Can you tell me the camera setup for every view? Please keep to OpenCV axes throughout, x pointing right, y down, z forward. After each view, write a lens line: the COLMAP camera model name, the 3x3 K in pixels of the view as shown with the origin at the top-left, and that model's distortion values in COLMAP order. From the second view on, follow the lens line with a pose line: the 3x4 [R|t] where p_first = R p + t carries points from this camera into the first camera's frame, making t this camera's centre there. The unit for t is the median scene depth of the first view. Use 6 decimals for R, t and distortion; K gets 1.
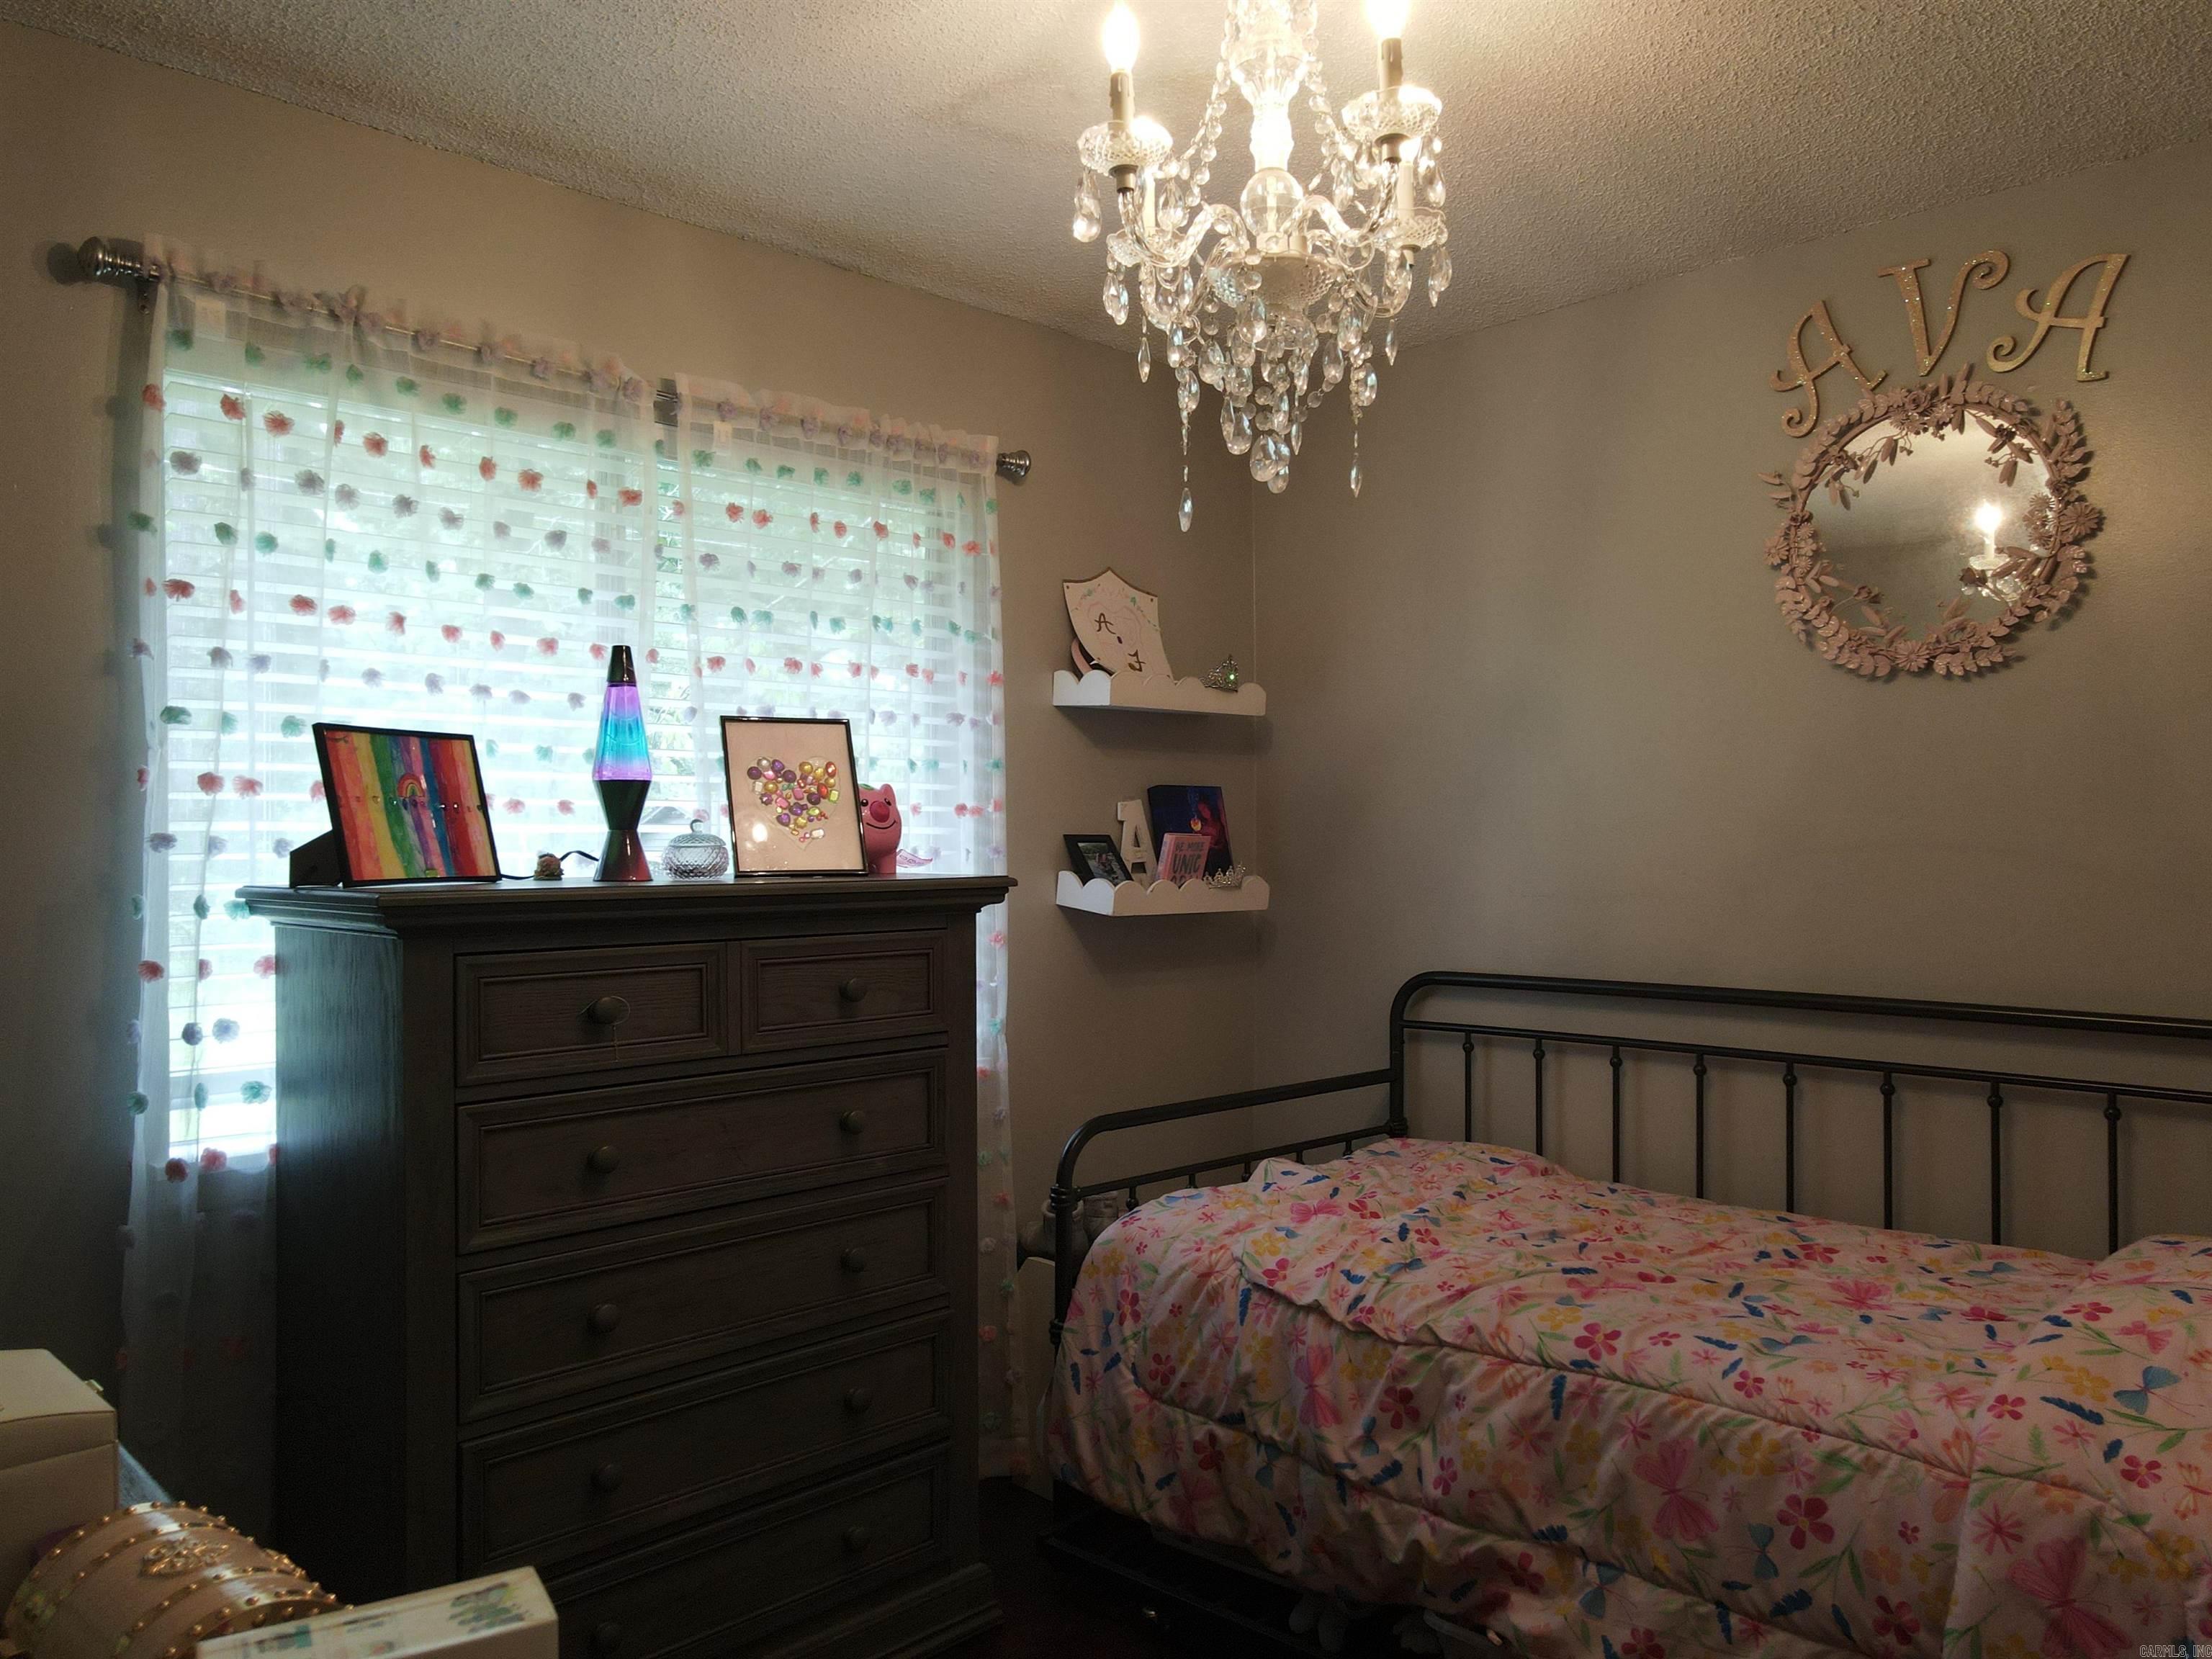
lens RADIAL K [[1625.1, 0, 1094.5], [0, 1625.1, 835.2], [0, 0, 1]] dist [0.008835, 0.013246]
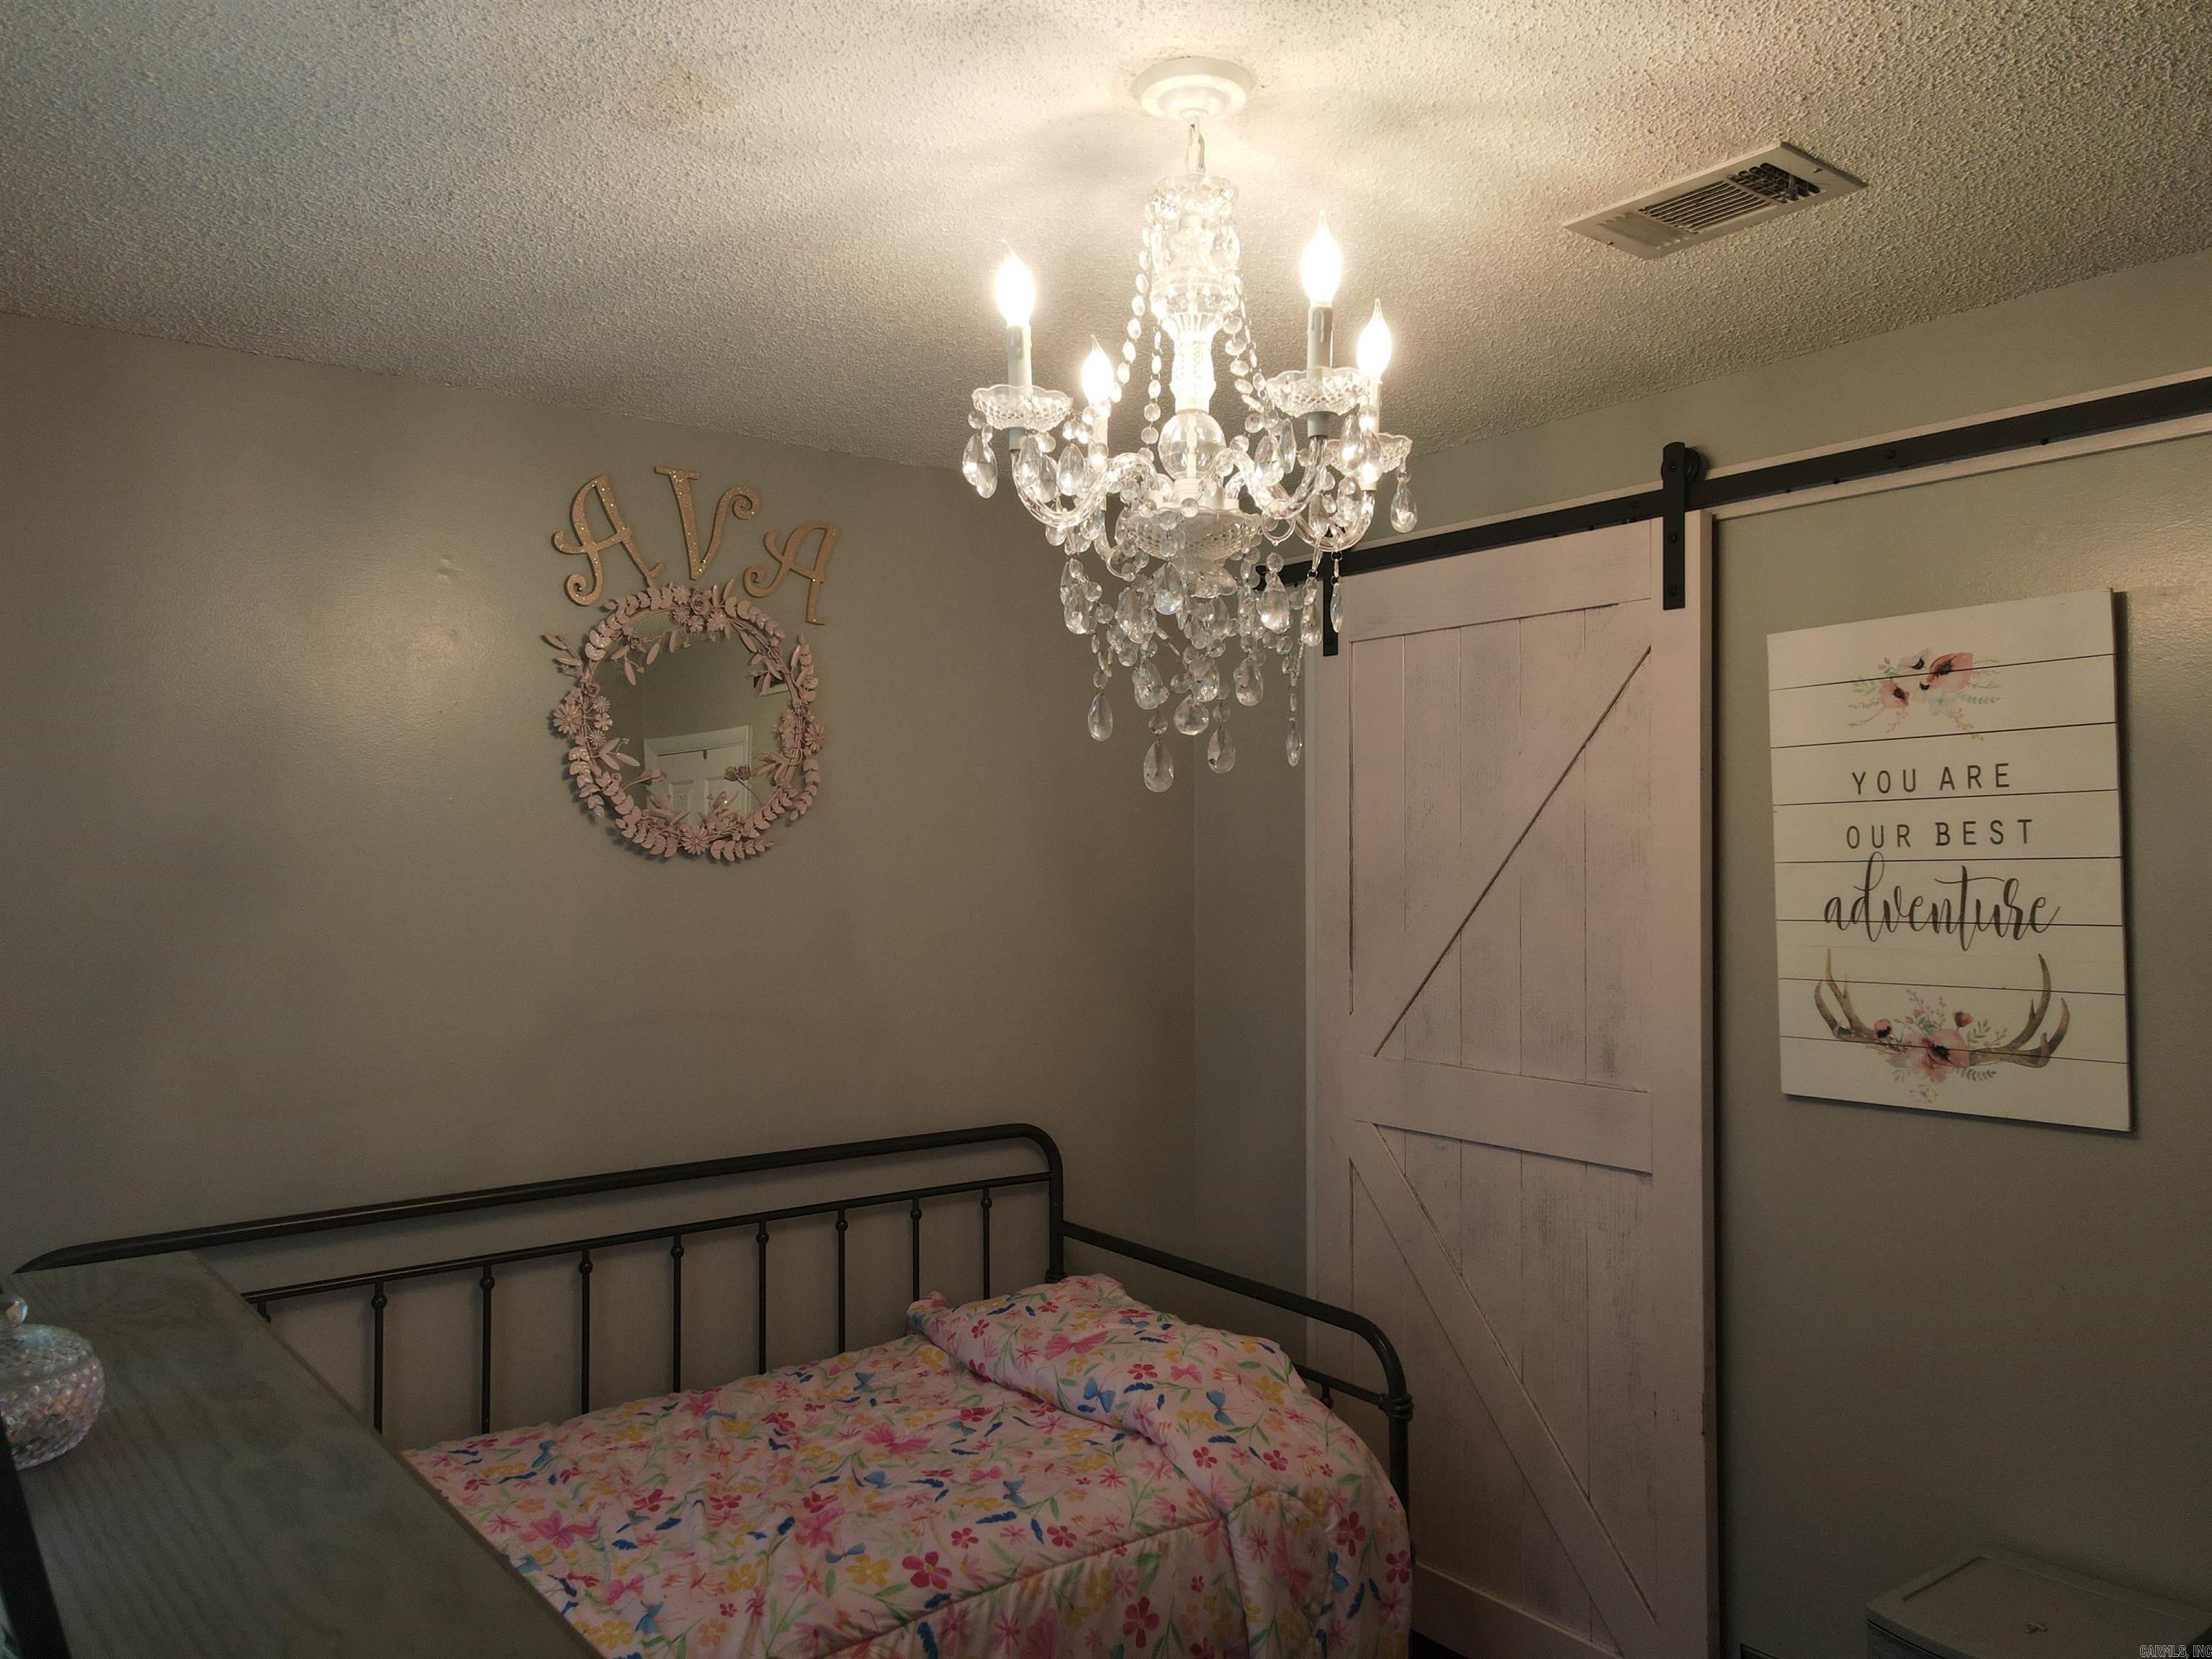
lens RADIAL K [[1625.1, 0, 1094.3], [0, 1625.1, 831.5], [0, 0, 1]] dist [0.008835, 0.013246]
pose [[0.115006, 0.011301, 0.993300, -0.710706], [0.000259, 0.999935, -0.011407, -0.138110], [-0.993365, 0.001569, 0.114996, 0.823893]]
